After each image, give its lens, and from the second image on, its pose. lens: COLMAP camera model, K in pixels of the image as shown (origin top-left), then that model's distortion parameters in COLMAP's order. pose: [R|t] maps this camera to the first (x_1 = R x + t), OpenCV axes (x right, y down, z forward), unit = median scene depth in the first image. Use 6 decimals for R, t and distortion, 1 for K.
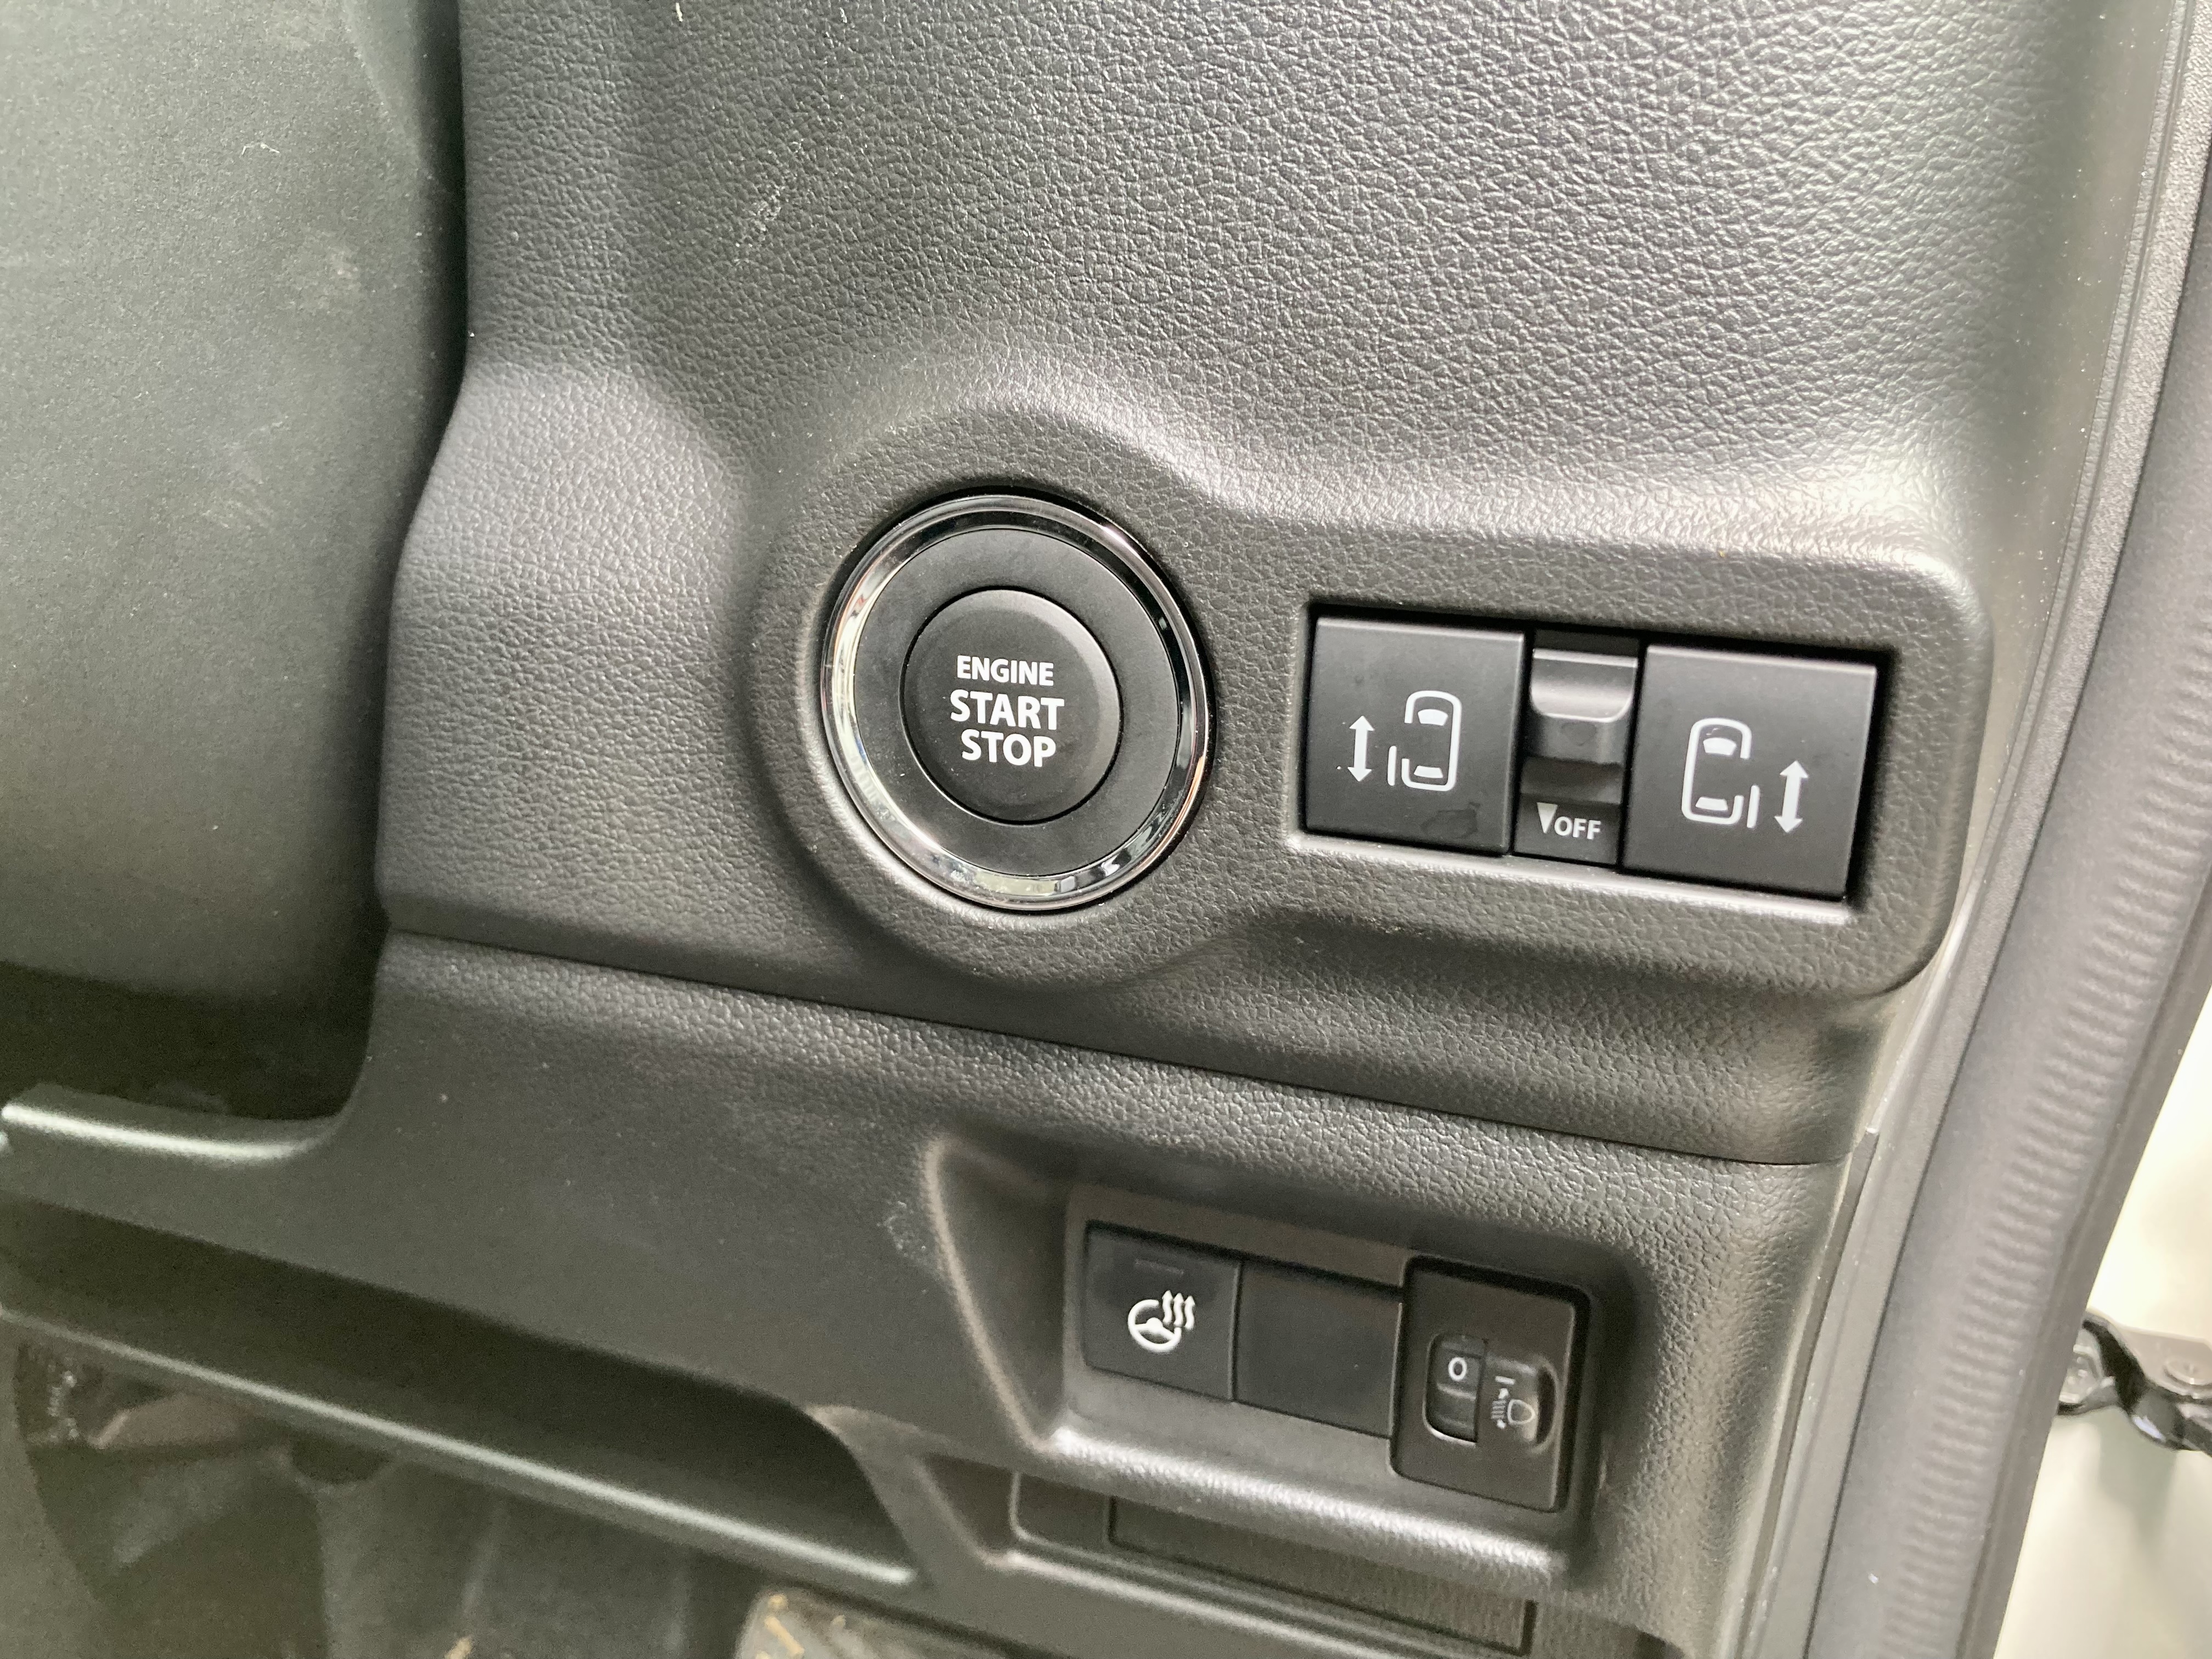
lens RADIAL K [[1797.9, 0, 1024.0], [0, 1797.9, 828.1], [0, 0, 1]] dist [0.023561, -0.004306]
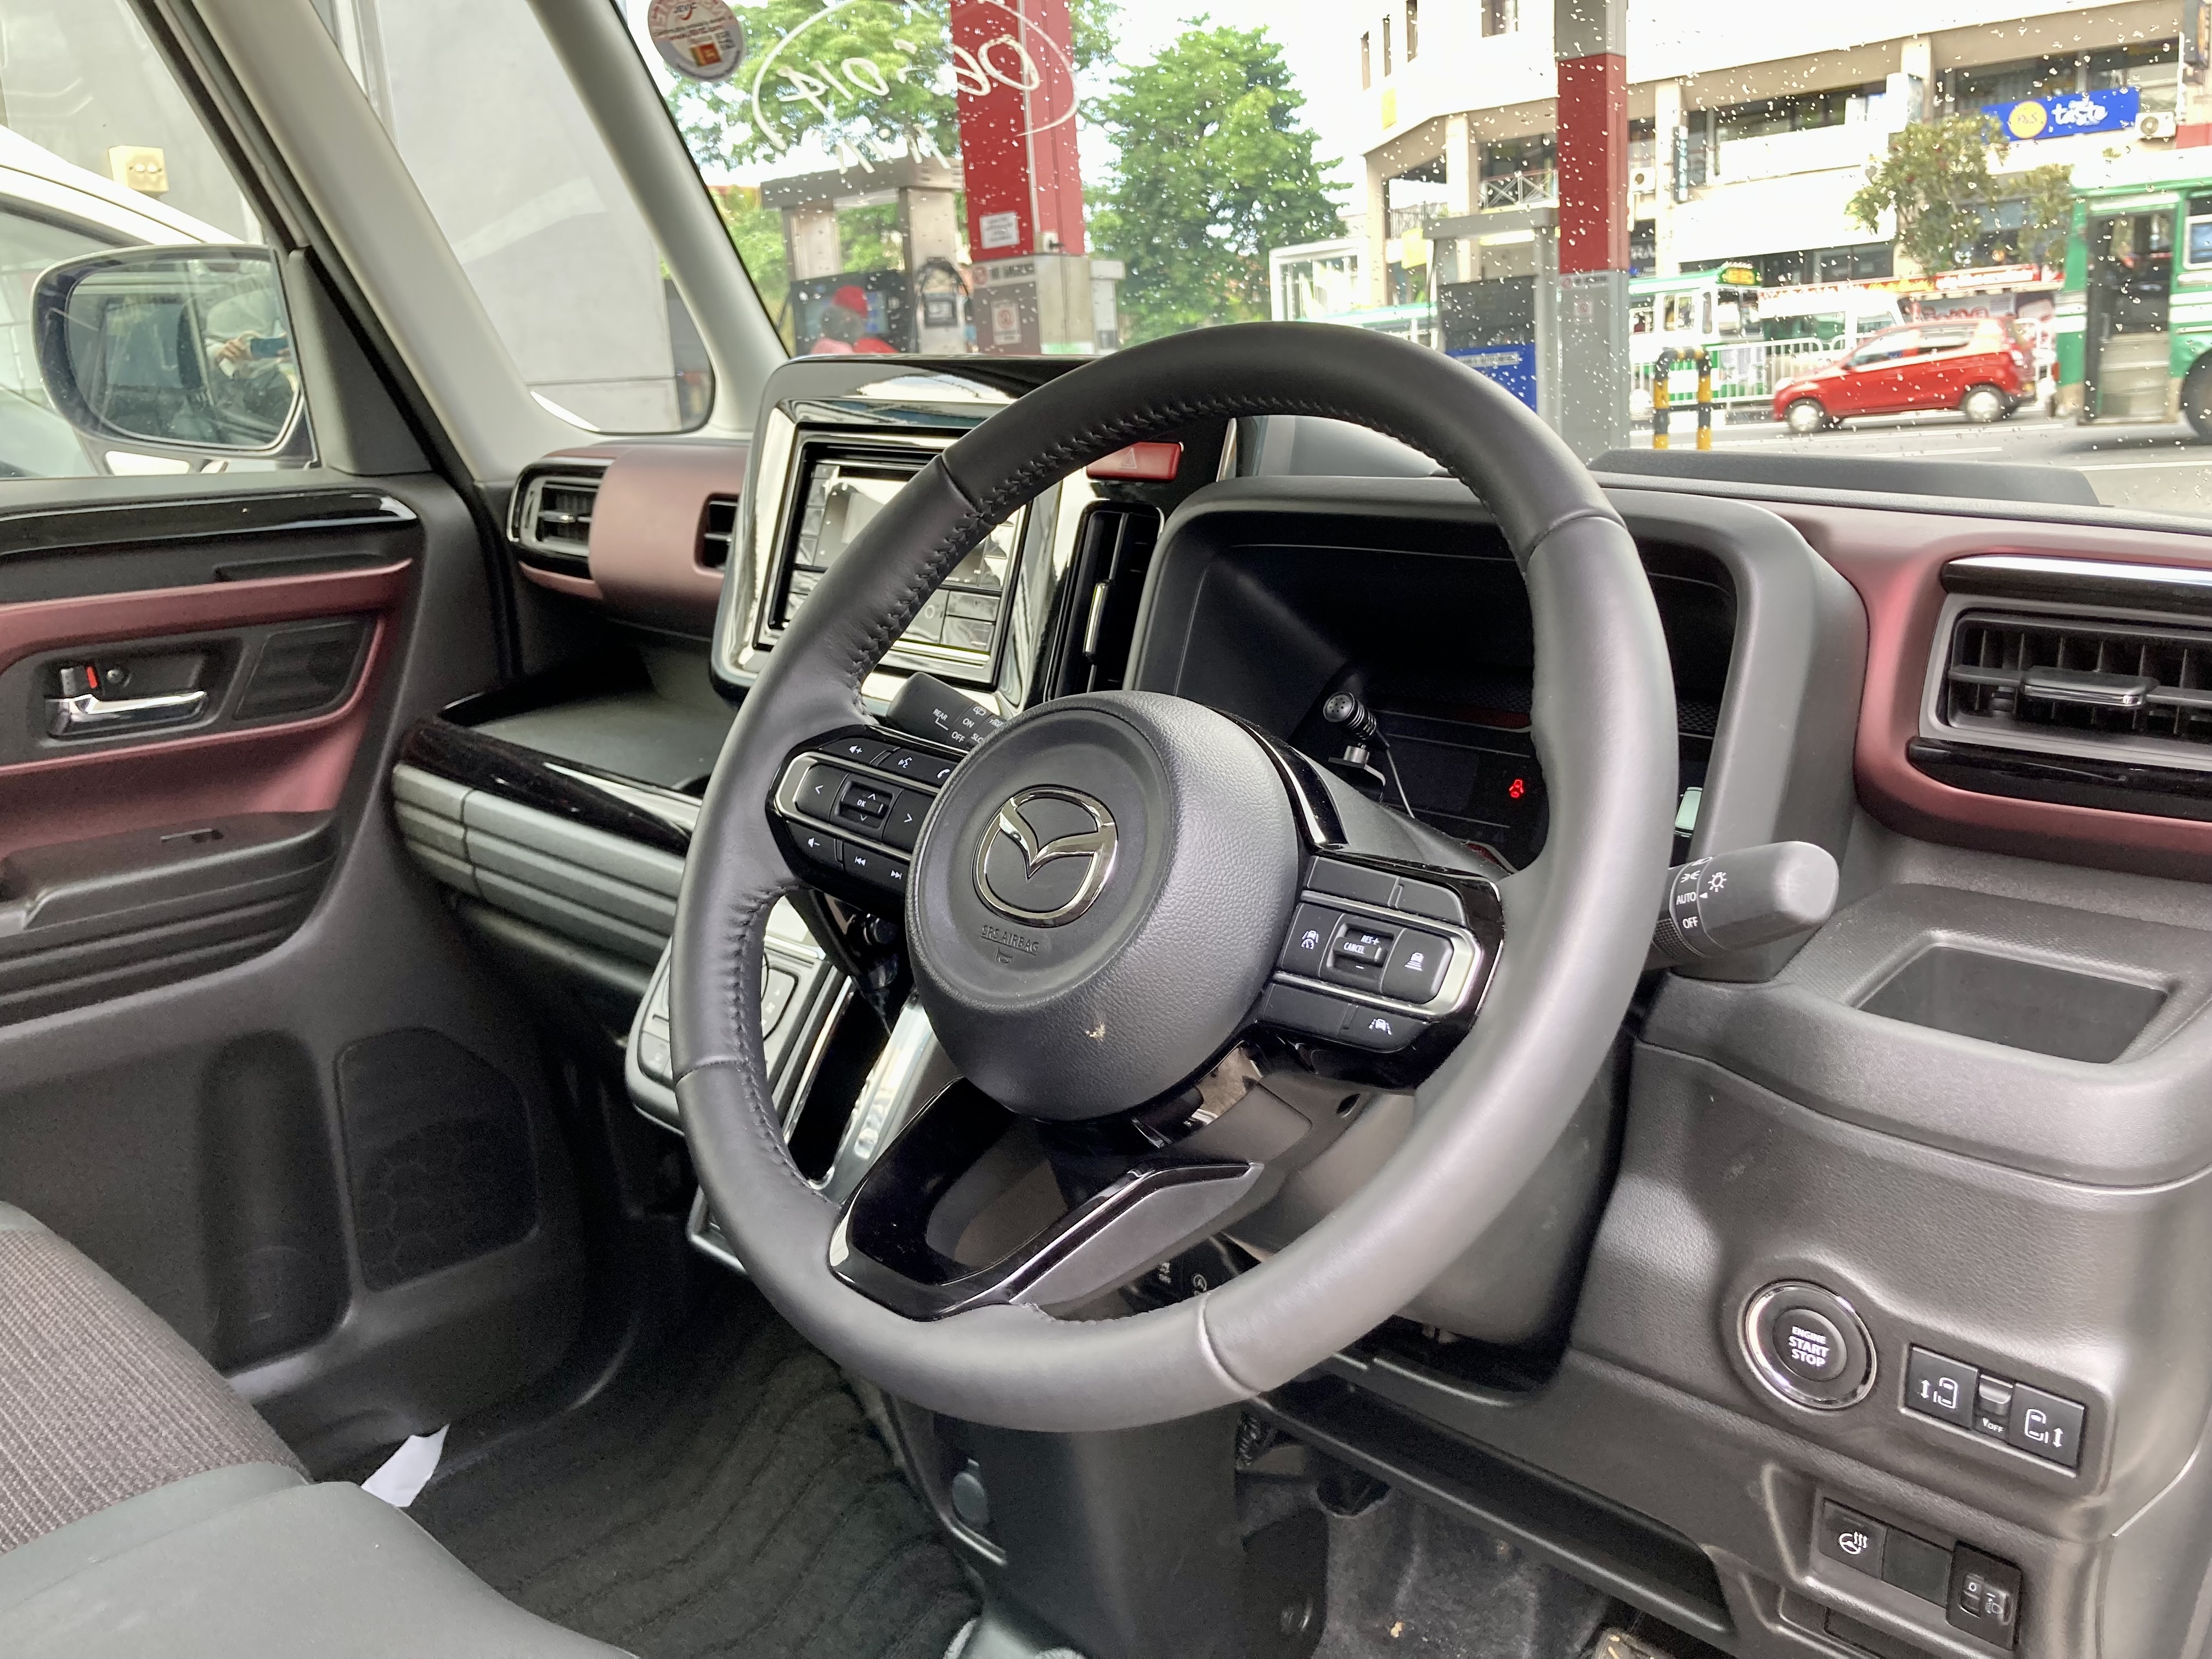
lens RADIAL K [[1797.9, 0, 1024.0], [0, 1797.9, 828.1], [0, 0, 1]] dist [0.023561, -0.004306]
pose [[0.919100, 0.070281, -0.387705, -0.101410], [-0.084099, 0.996281, -0.018768, -0.742710], [0.384944, 0.049856, 0.921592, -2.365730]]
